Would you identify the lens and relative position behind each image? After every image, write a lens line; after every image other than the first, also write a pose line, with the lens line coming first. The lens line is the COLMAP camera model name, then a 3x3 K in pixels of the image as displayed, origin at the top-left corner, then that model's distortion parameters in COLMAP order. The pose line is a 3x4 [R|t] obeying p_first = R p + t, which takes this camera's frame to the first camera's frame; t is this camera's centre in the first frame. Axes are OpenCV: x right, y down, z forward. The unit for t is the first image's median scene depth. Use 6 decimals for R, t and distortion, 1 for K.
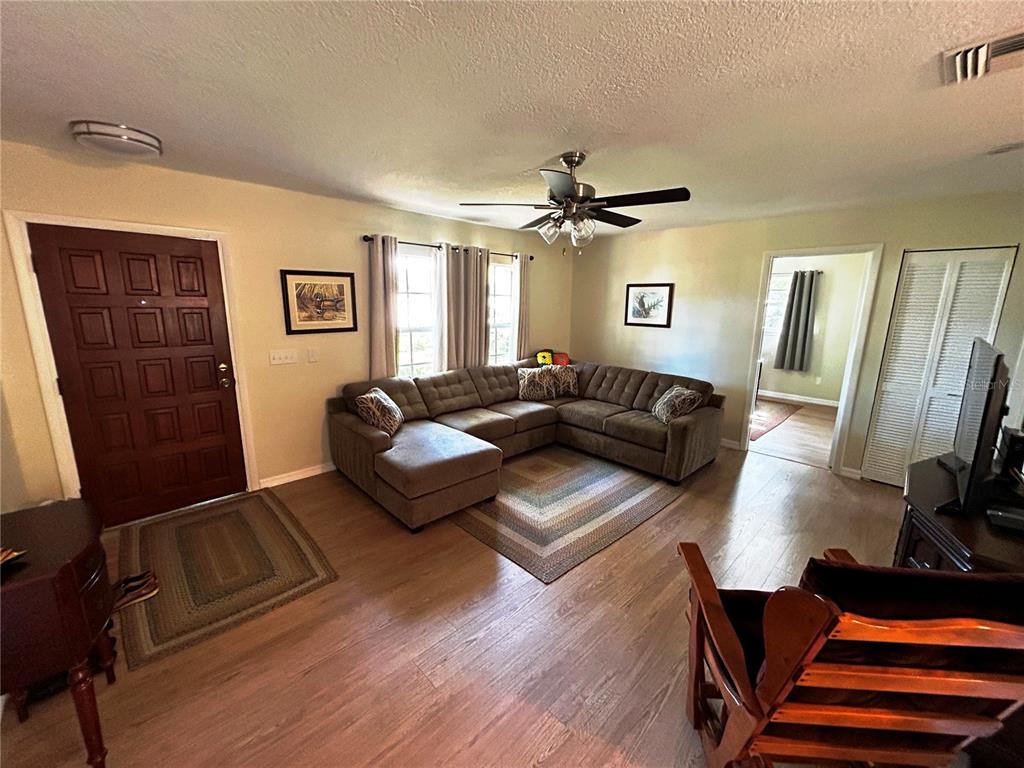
lens RADIAL K [[408.8, 0, 510.7], [0, 408.8, 380.3], [0, 0, 1]] dist [-0.002755, 0.001265]
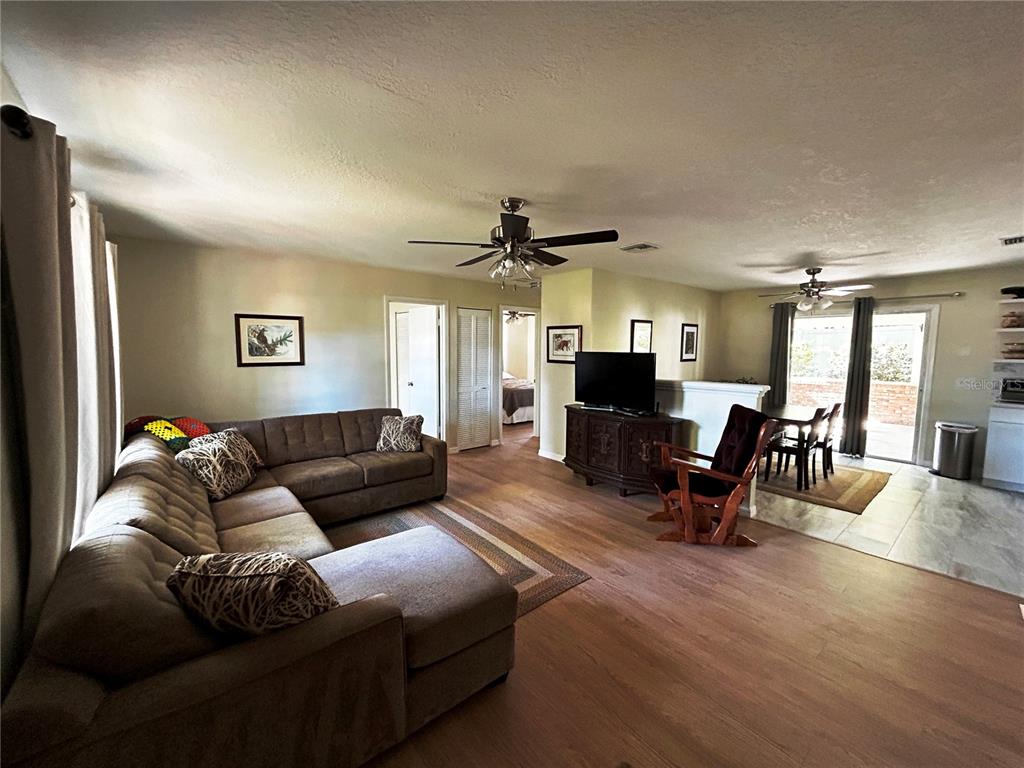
lens RADIAL K [[408.8, 0, 512.0], [0, 408.8, 380.2], [0, 0, 1]] dist [-0.002755, 0.001265]
pose [[0.082999, -0.095793, 0.991935, -0.644499], [0.192574, 0.978150, 0.078348, -0.107673], [-0.977766, 0.184518, 0.099633, 0.642360]]
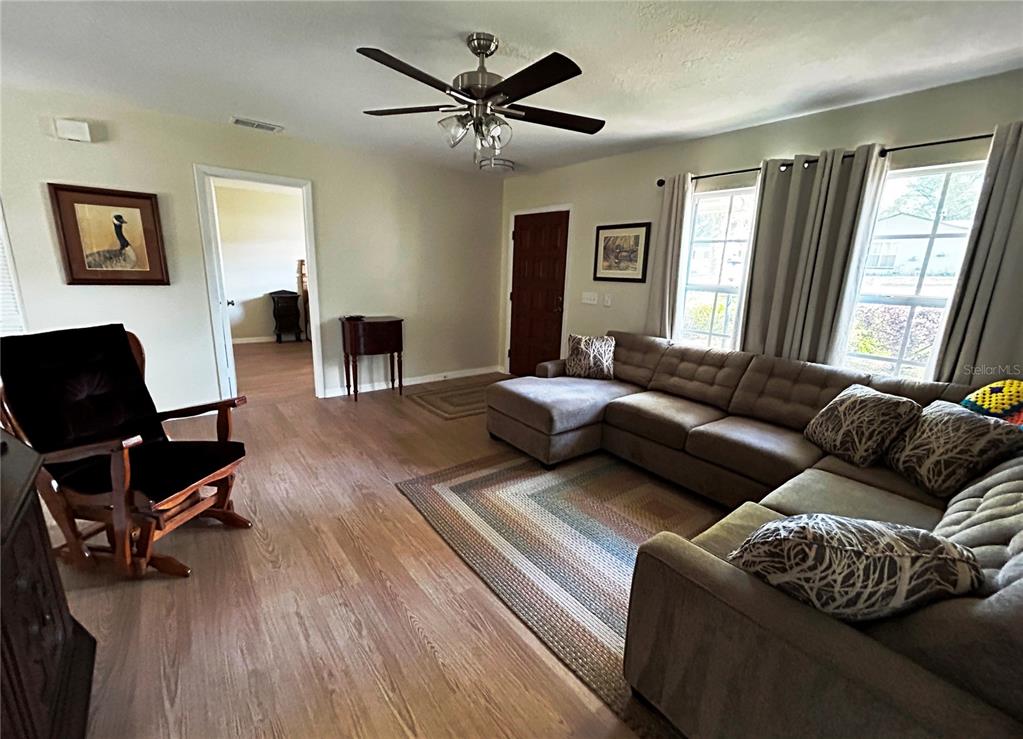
lens RADIAL K [[433.4, 0, 514.1], [0, 433.4, 371.2], [0, 0, 1]] dist [-0.002136, -0.000086]
pose [[-0.101130, 0.209429, -0.972580, 0.733036], [-0.232875, 0.945450, 0.227801, -0.087311], [0.967234, 0.249528, -0.046843, 0.829716]]
